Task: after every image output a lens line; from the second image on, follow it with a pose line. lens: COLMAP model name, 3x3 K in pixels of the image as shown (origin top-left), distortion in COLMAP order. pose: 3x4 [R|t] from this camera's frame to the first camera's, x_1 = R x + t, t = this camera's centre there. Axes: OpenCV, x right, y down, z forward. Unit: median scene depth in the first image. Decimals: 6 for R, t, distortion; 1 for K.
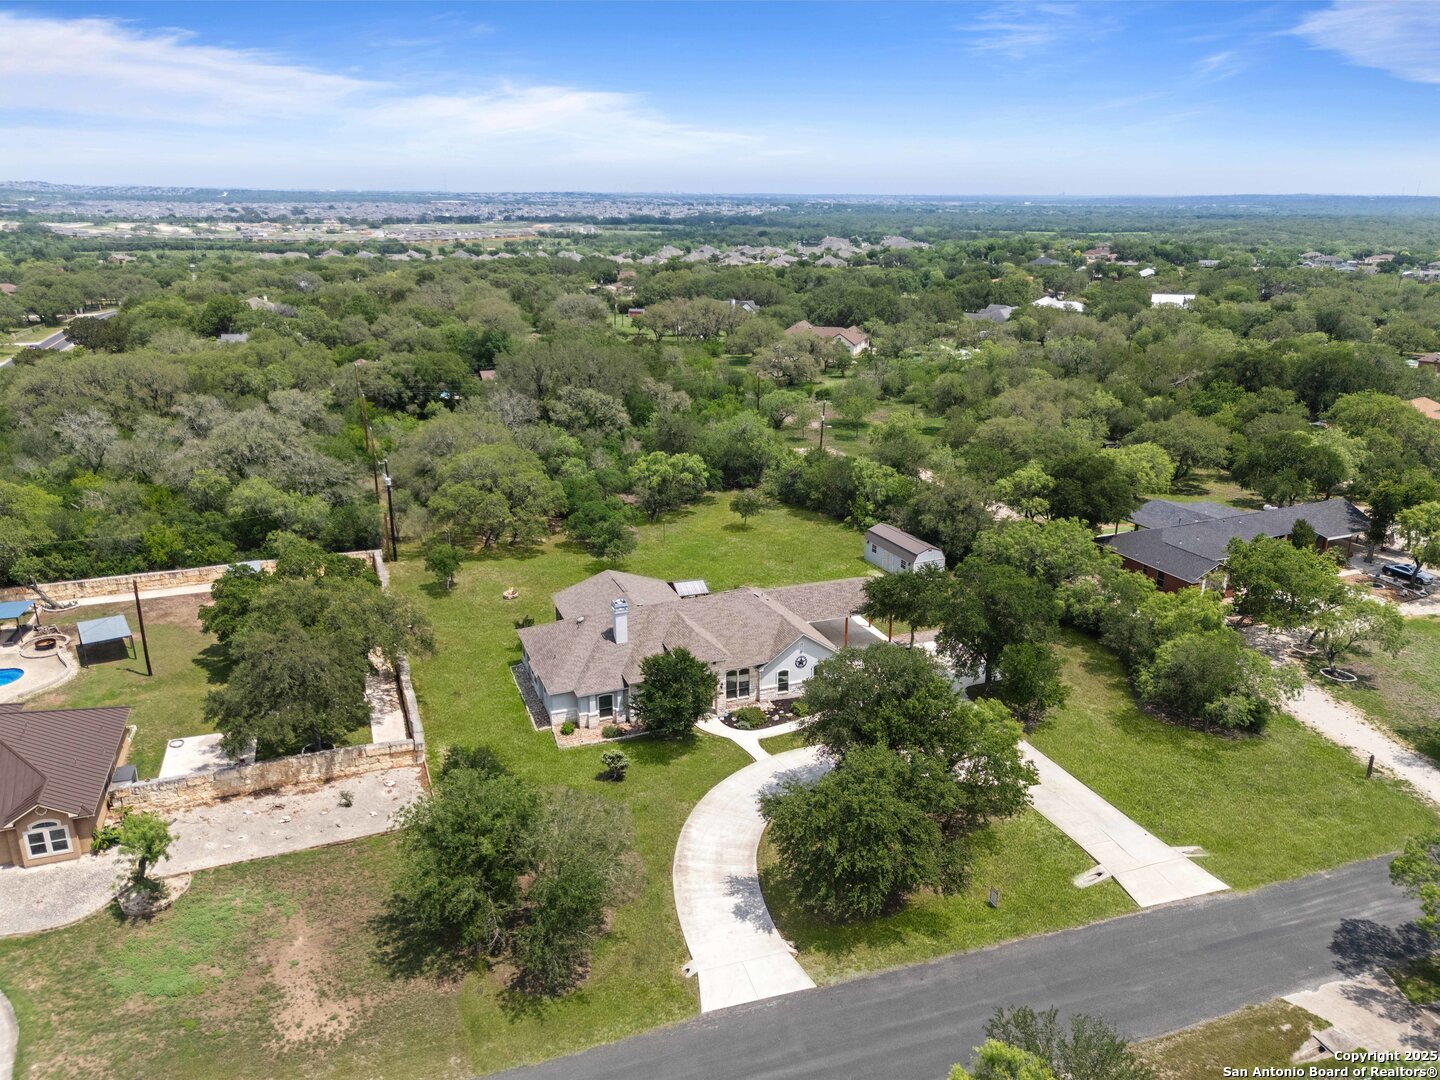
lens RADIAL K [[1062.8, 0, 717.0], [0, 1062.8, 529.8], [0, 0, 1]] dist [0.087387, -0.103535]
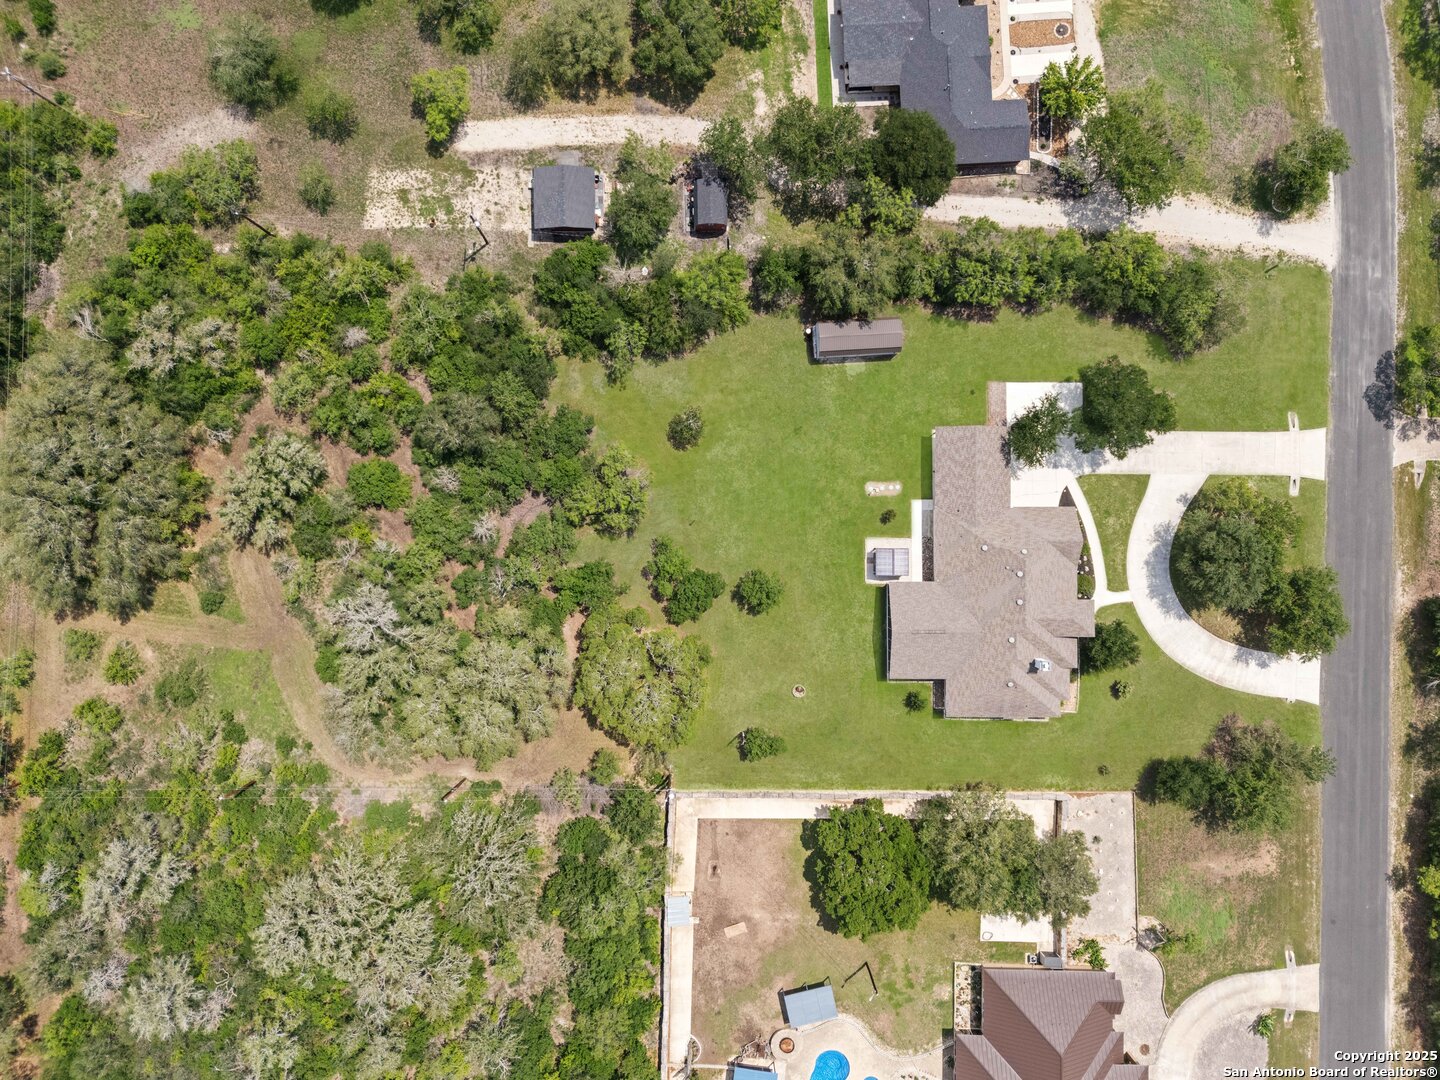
lens RADIAL K [[1060.2, 0, 720.0], [0, 1060.2, 540.0], [0, 0, 1]] dist [0.077001, -0.093469]
pose [[0.356653, -0.933877, 0.025923, -0.115638], [0.265511, 0.127925, 0.955583, -1.240128], [-0.895714, -0.333929, 0.293579, 0.905510]]
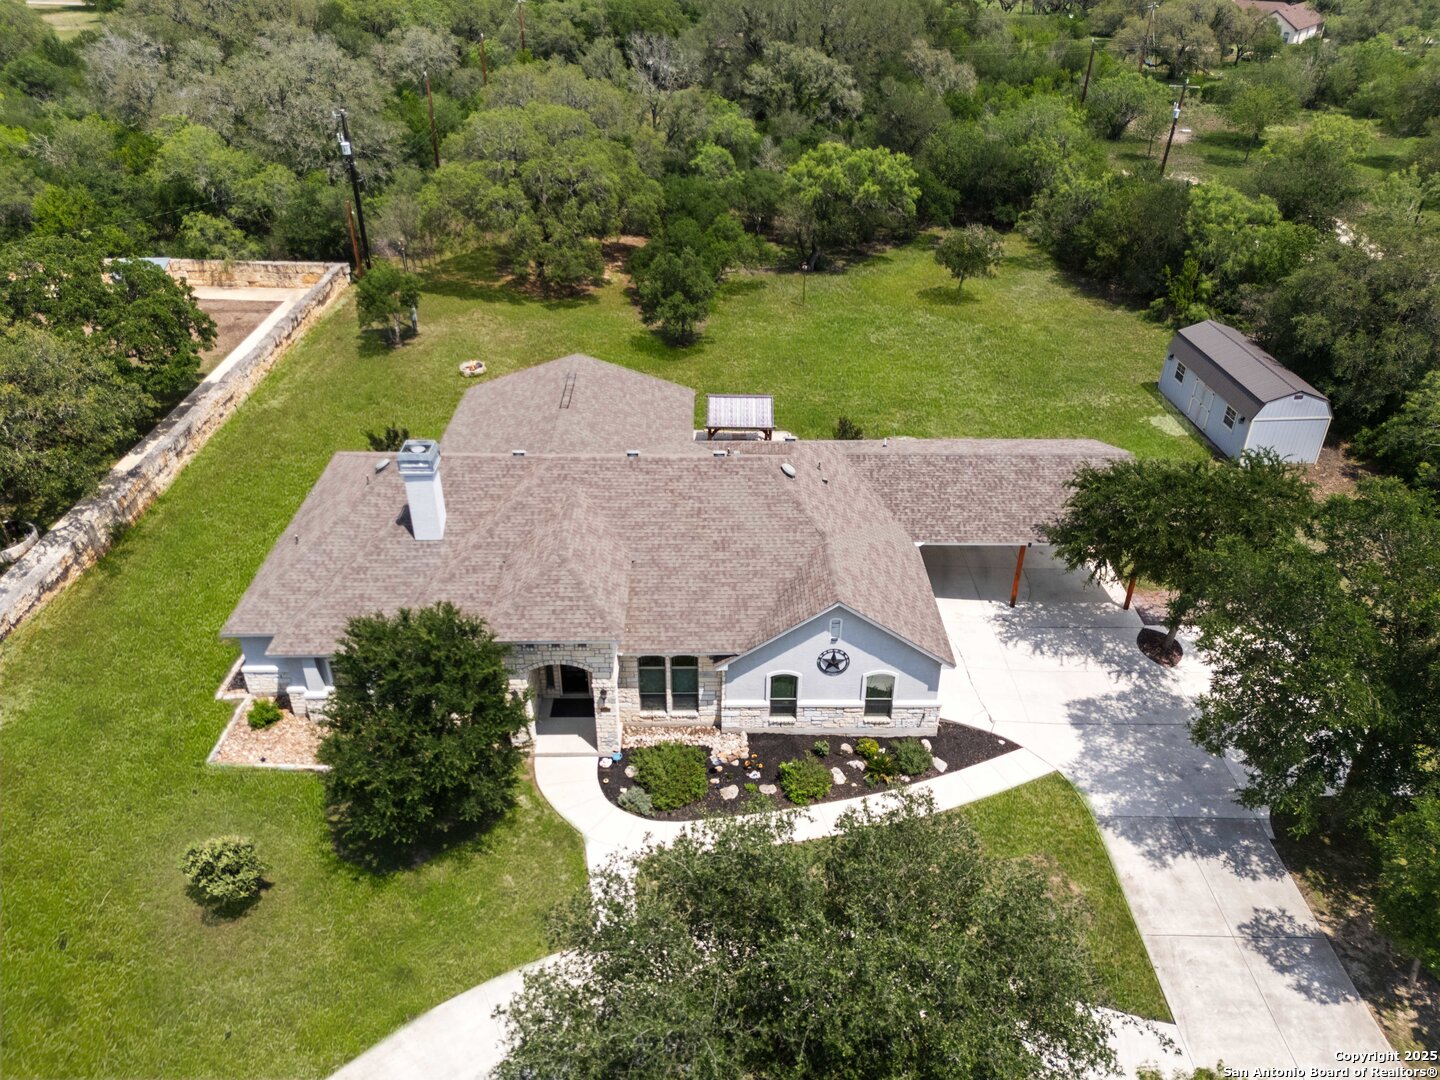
lens RADIAL K [[1061.1, 0, 720.0], [0, 1061.1, 540.0], [0, 0, 1]] dist [0.025635, -0.006932]
pose [[0.937542, 0.186428, -0.293701, 0.133240], [-0.108024, 0.958559, 0.263621, -0.018269], [0.330676, -0.215429, 0.918827, 0.568175]]
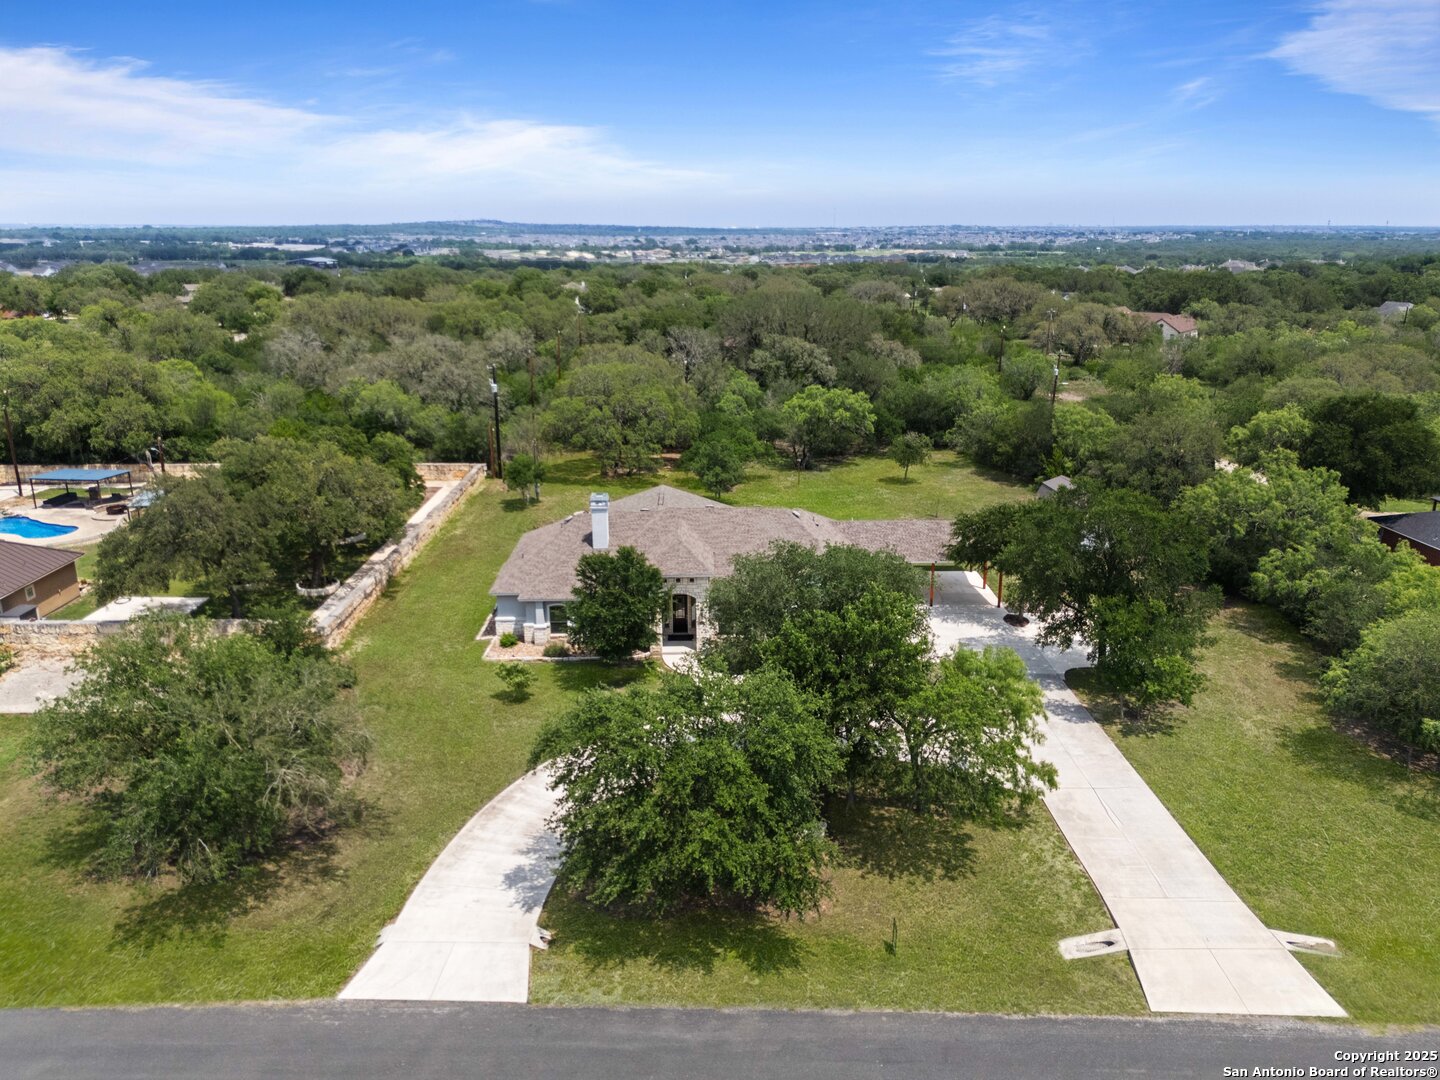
lens RADIAL K [[1062.8, 0, 717.0], [0, 1062.8, 529.8], [0, 0, 1]] dist [0.087387, -0.103535]
pose [[0.940058, 0.088793, -0.329252, 0.223871], [-0.099202, 0.994956, -0.014915, 0.085113], [0.326267, 0.046683, 0.944124, 0.247697]]
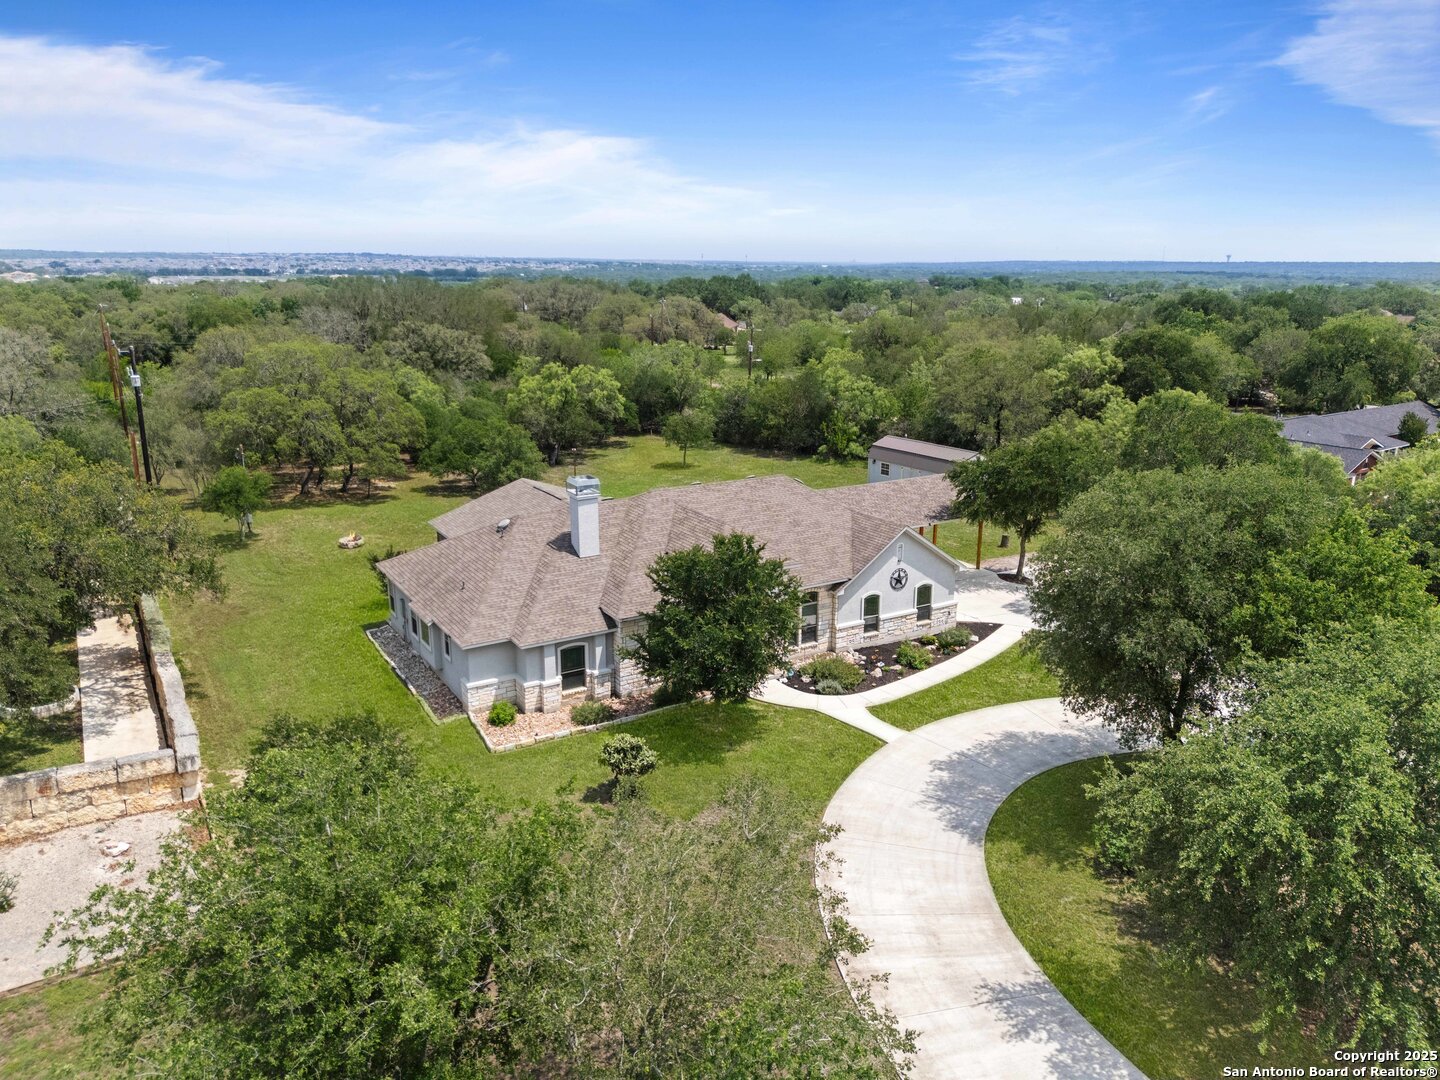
lens RADIAL K [[1061.1, 0, 720.0], [0, 1061.1, 540.0], [0, 0, 1]] dist [0.025635, -0.006932]
pose [[0.983644, -0.043309, 0.174839, -0.104312], [0.051957, 0.997626, -0.045192, 0.111992], [-0.172466, 0.053537, 0.983559, 0.407839]]
